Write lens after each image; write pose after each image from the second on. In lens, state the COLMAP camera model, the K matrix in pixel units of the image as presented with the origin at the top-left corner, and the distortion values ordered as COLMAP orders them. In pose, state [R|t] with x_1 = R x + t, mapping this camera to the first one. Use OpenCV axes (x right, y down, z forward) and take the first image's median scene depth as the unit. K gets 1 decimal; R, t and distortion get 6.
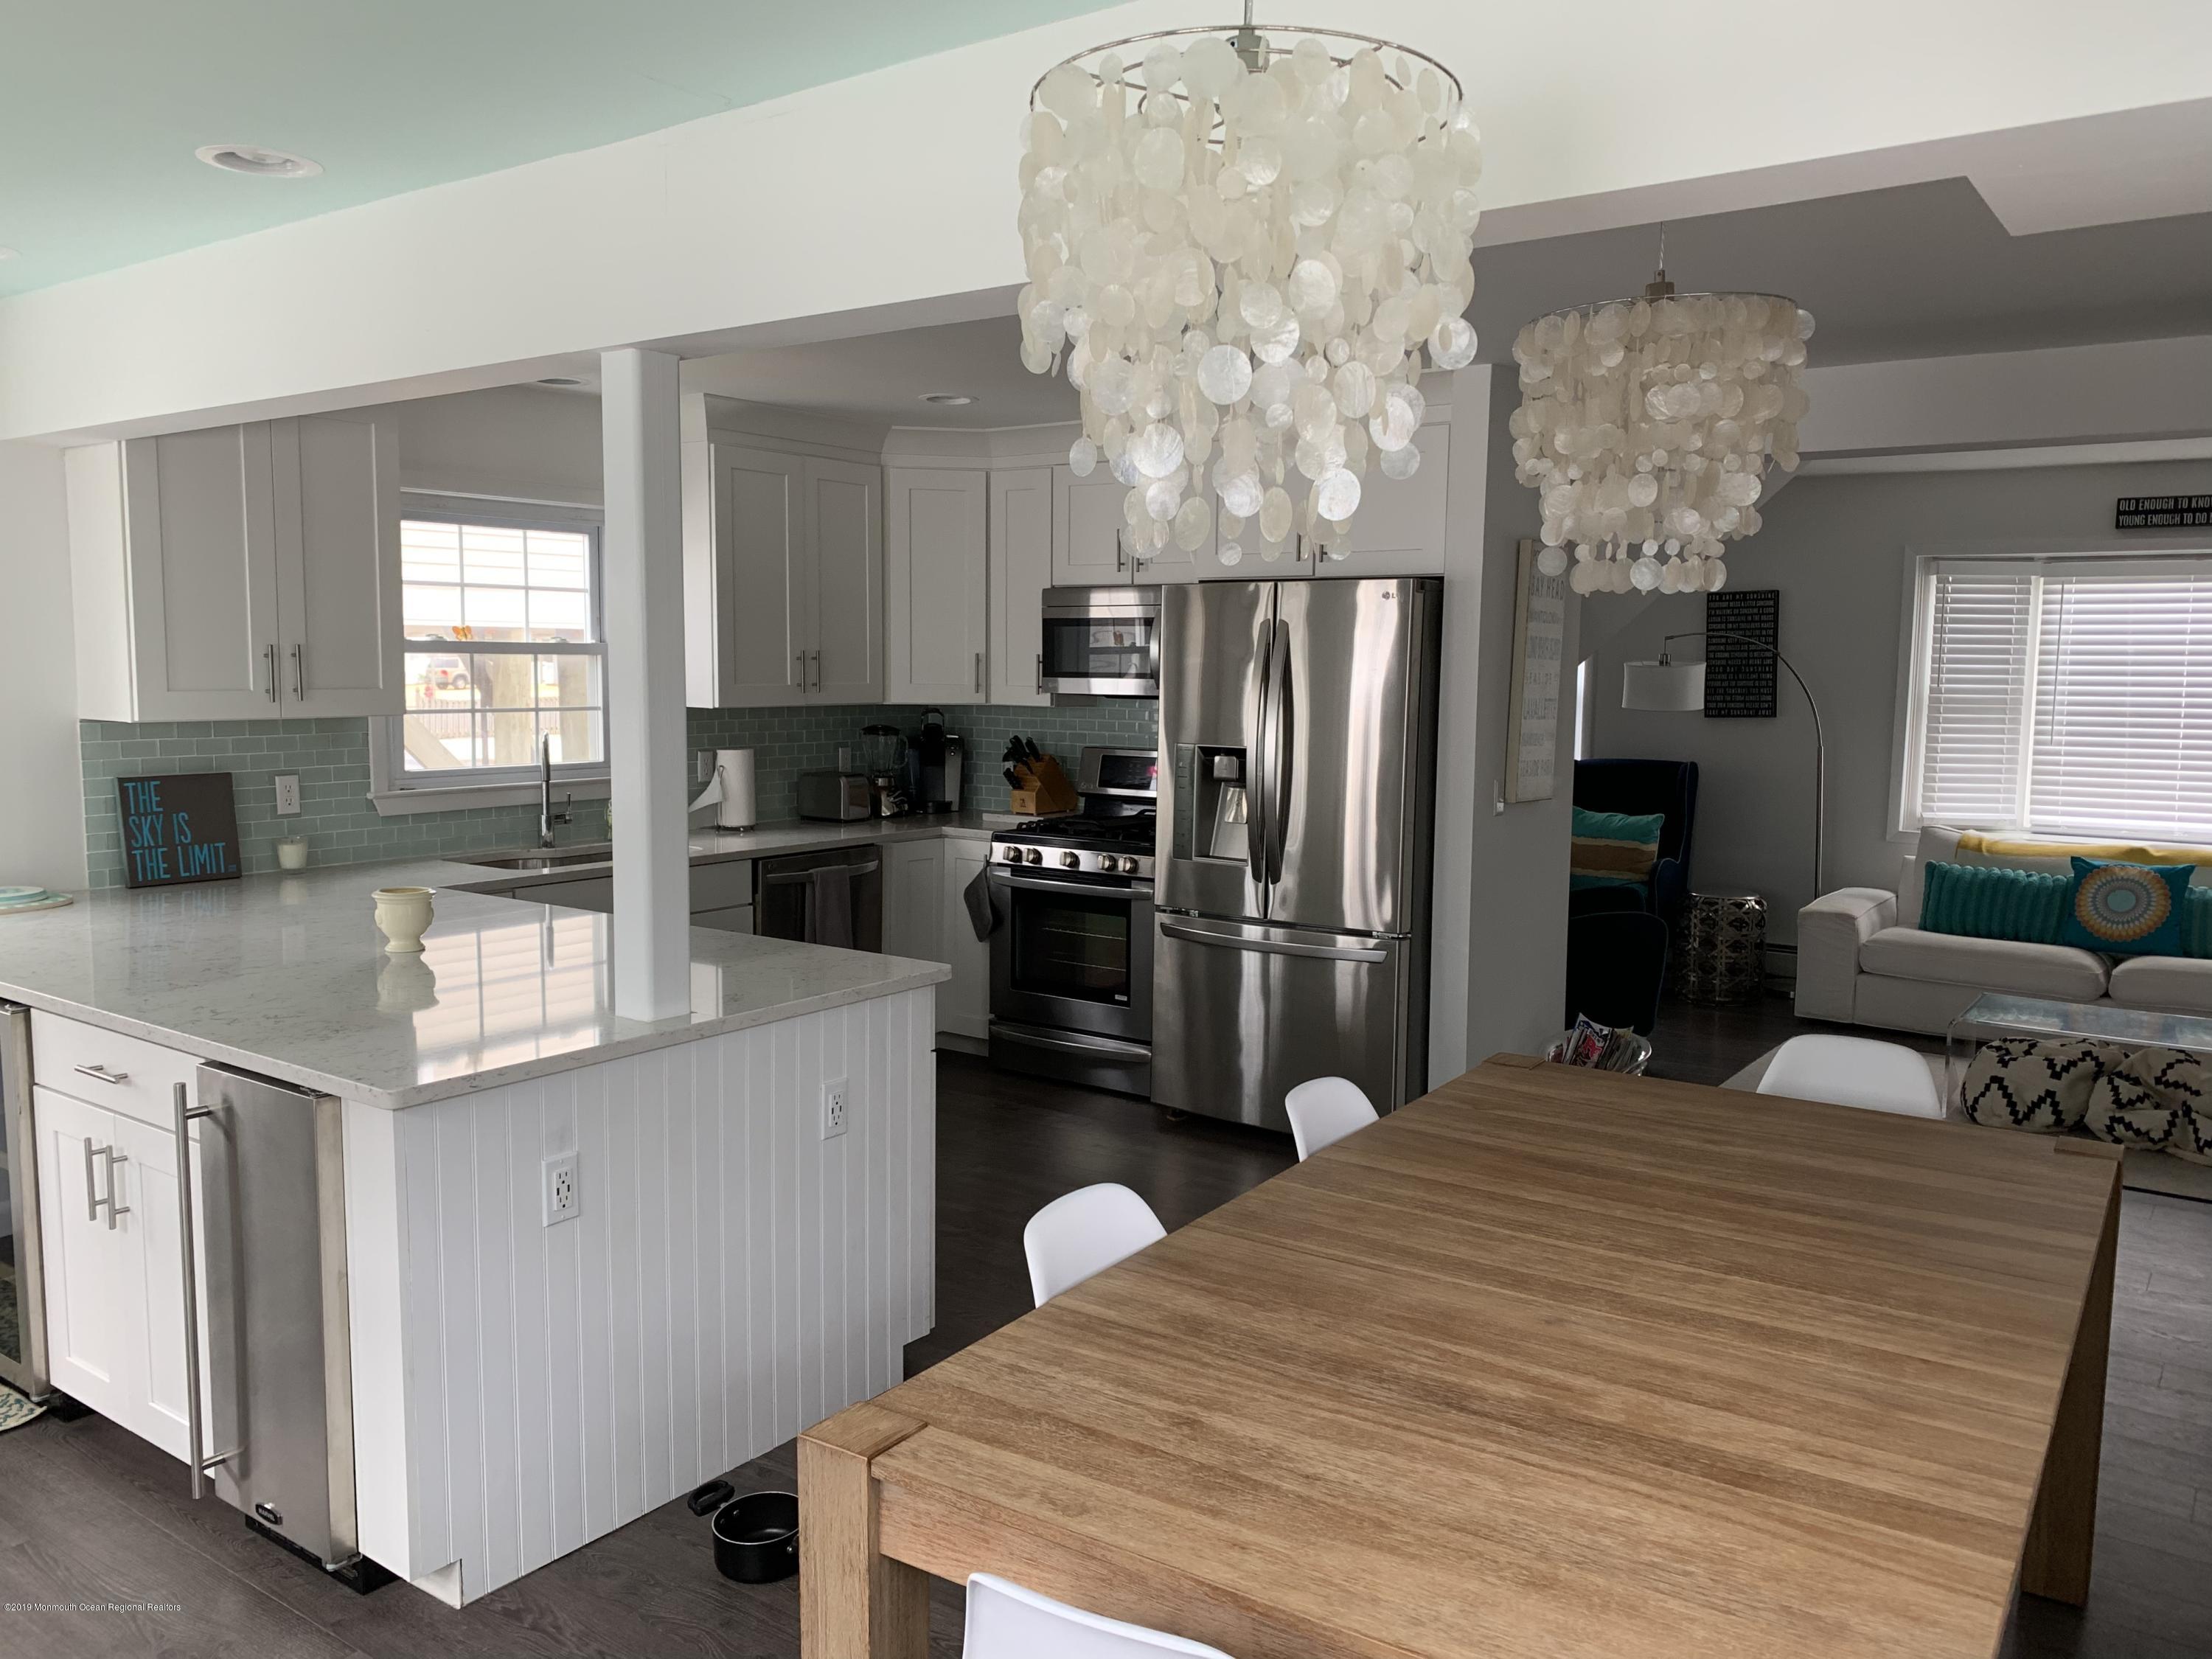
lens RADIAL K [[1681.2, 0, 1104.8], [0, 1681.2, 829.7], [0, 0, 1]] dist [0.038927, -0.016546]
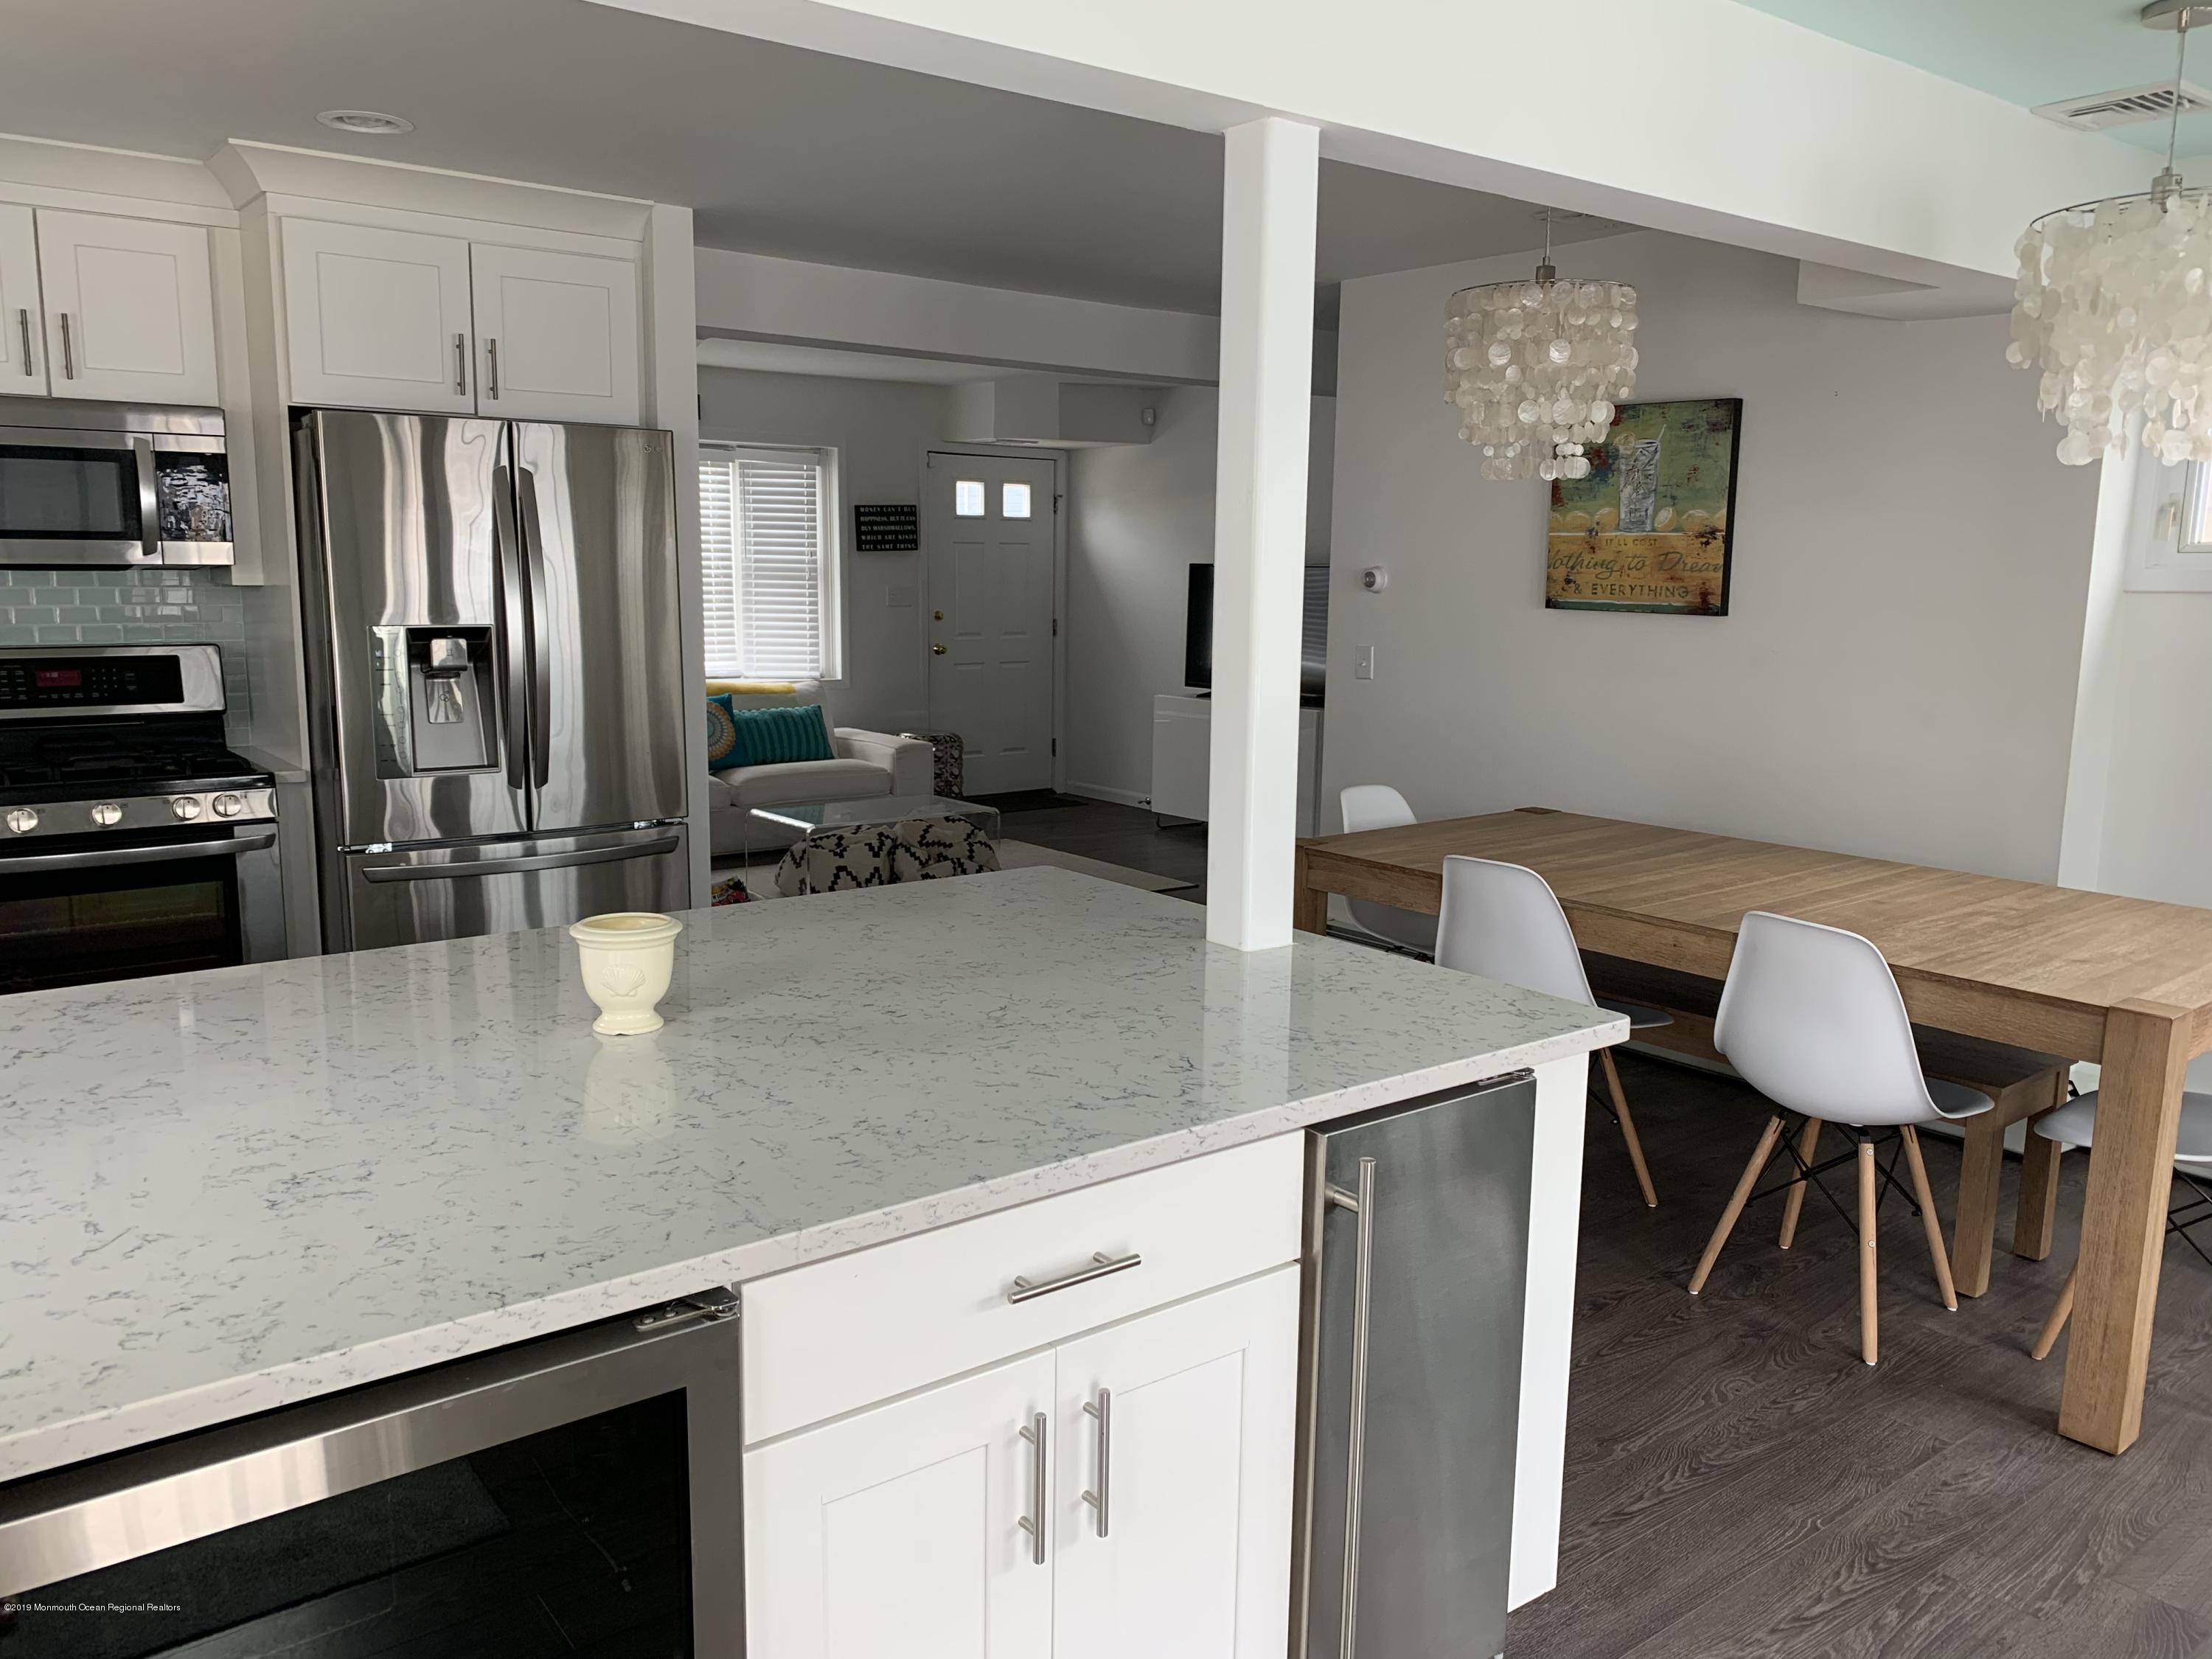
lens RADIAL K [[1681.2, 0, 1105.3], [0, 1681.2, 836.2], [0, 0, 1]] dist [0.038927, -0.016546]
pose [[0.279286, -0.165273, 0.945877, -0.462675], [0.090182, 0.985236, 0.145523, -0.030640], [-0.955964, 0.044659, 0.290067, 0.358339]]
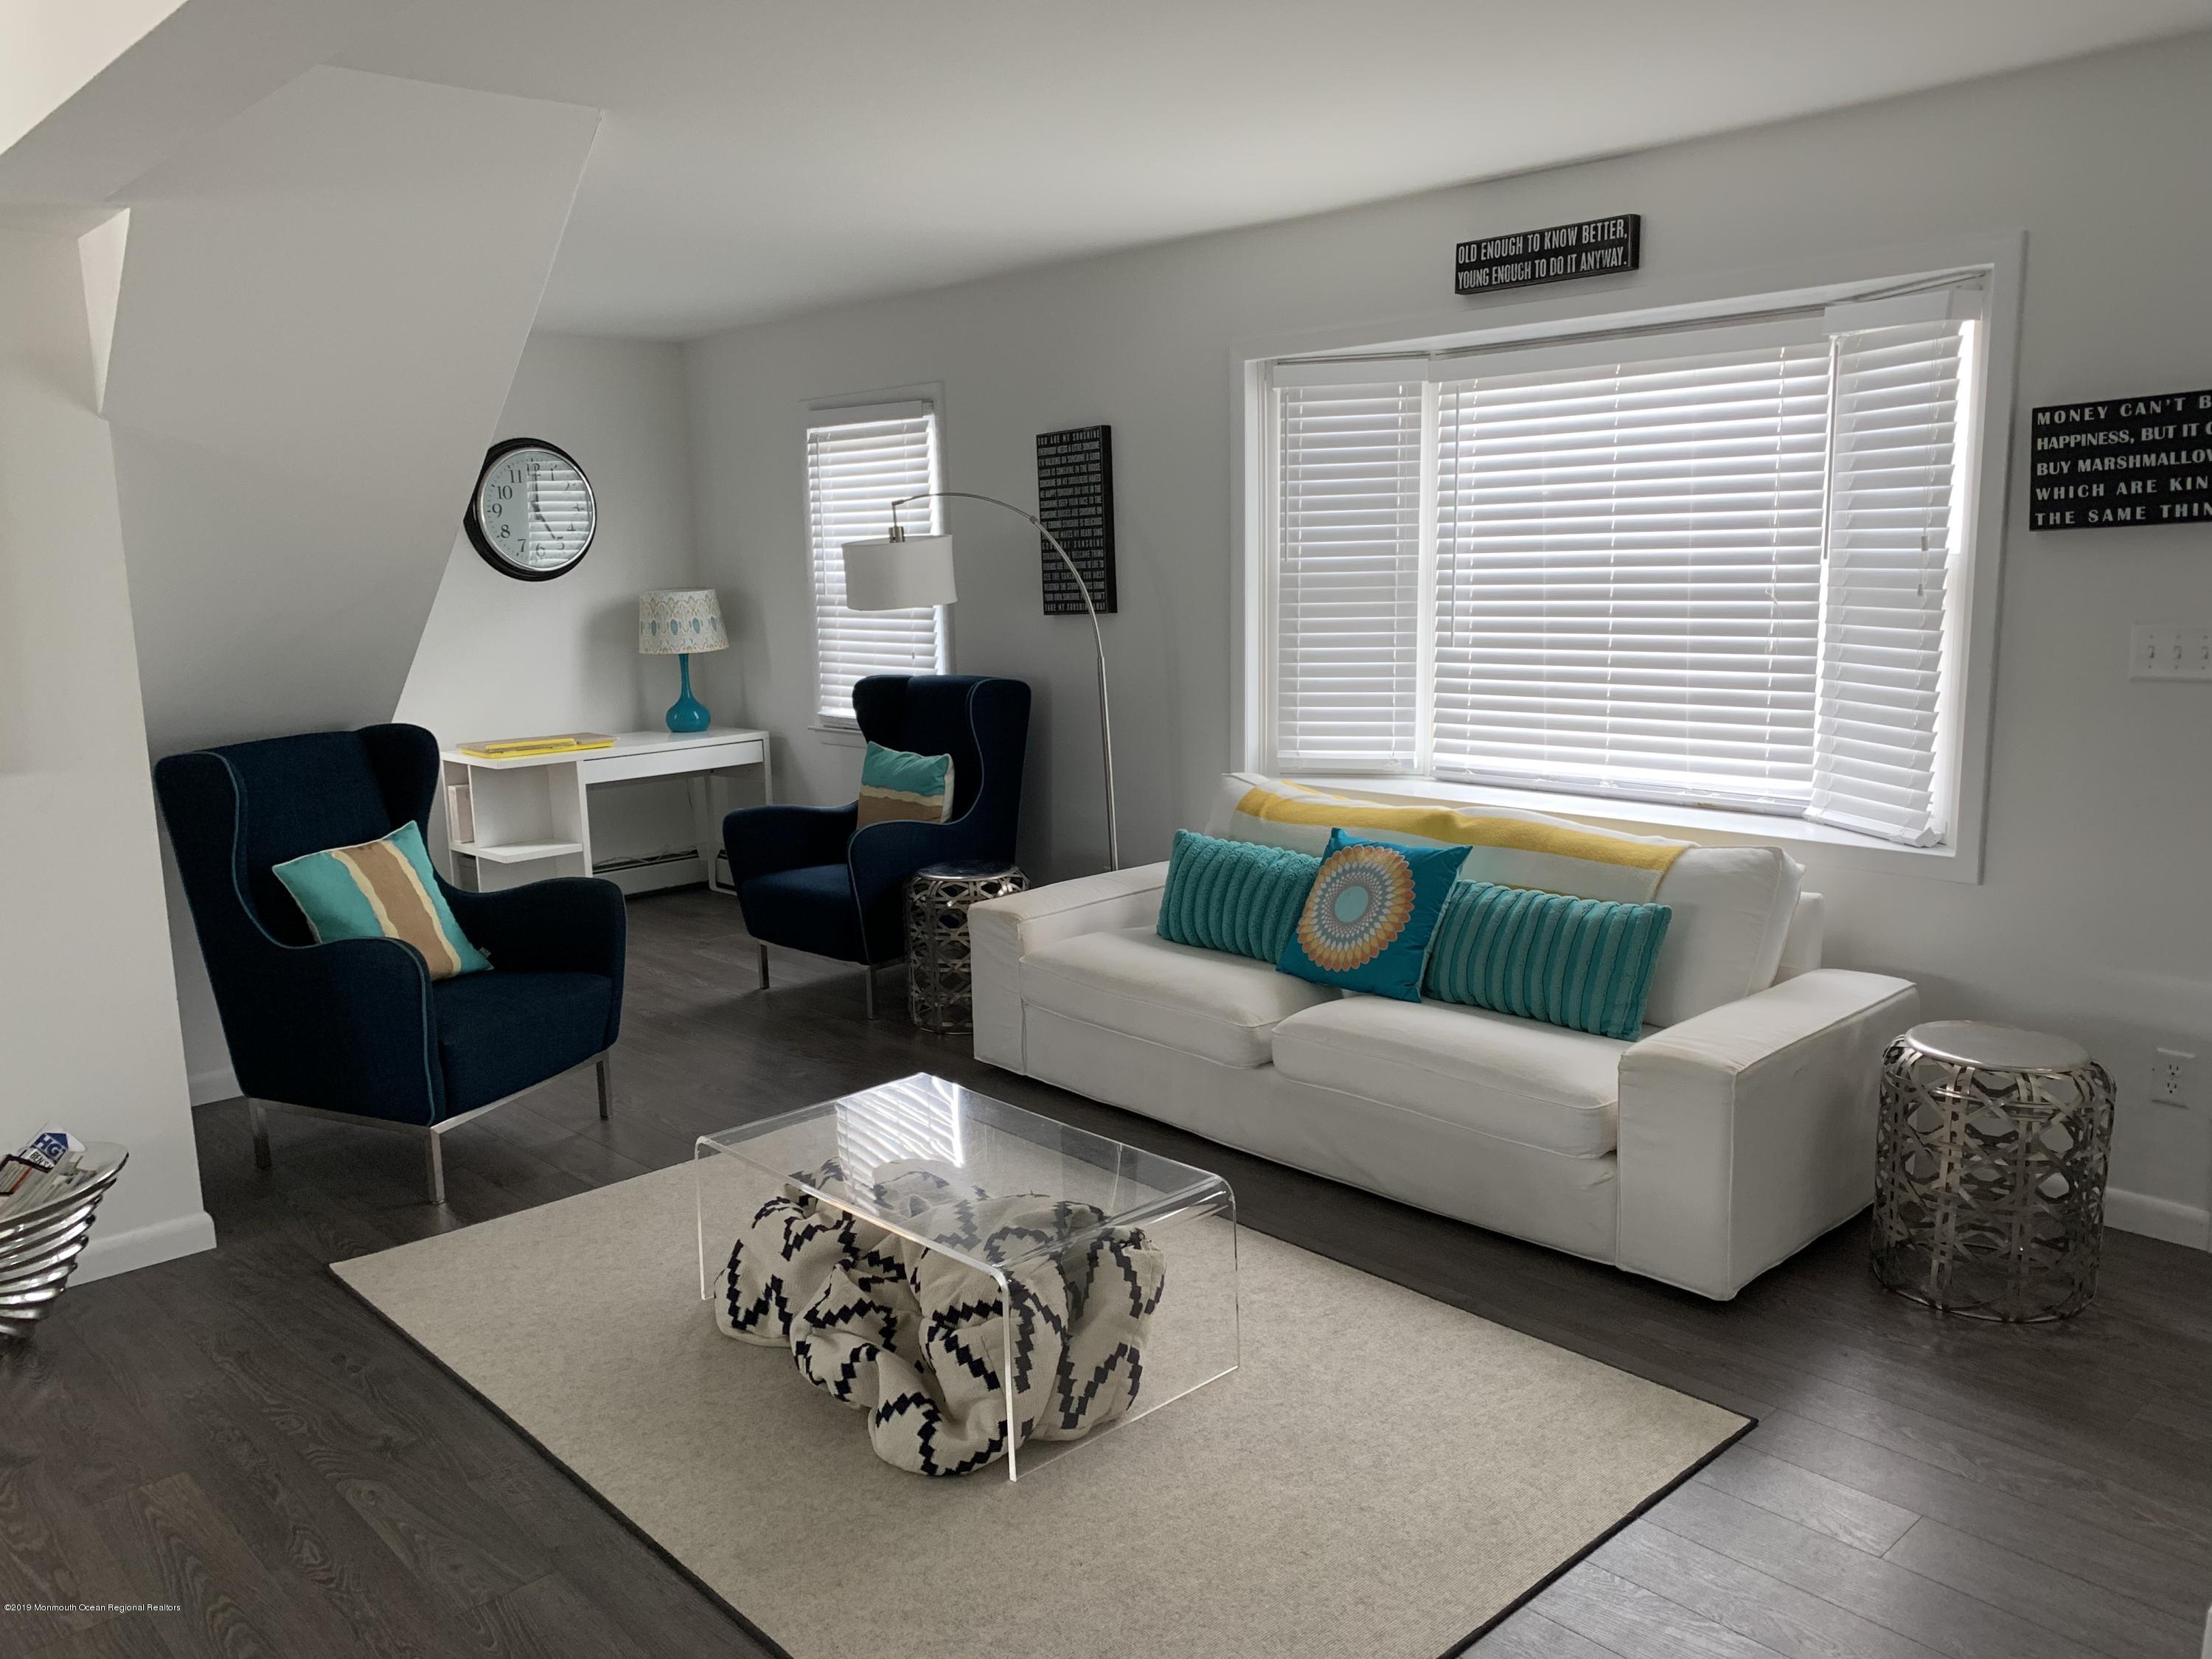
lens RADIAL K [[1681.2, 0, 1106.8], [0, 1681.2, 827.8], [0, 0, 1]] dist [0.038927, -0.016546]
pose [[0.981053, -0.001101, -0.193735, 0.599331], [0.013147, 0.998057, 0.060904, -0.023056], [0.193292, -0.062297, 0.979162, 0.369420]]
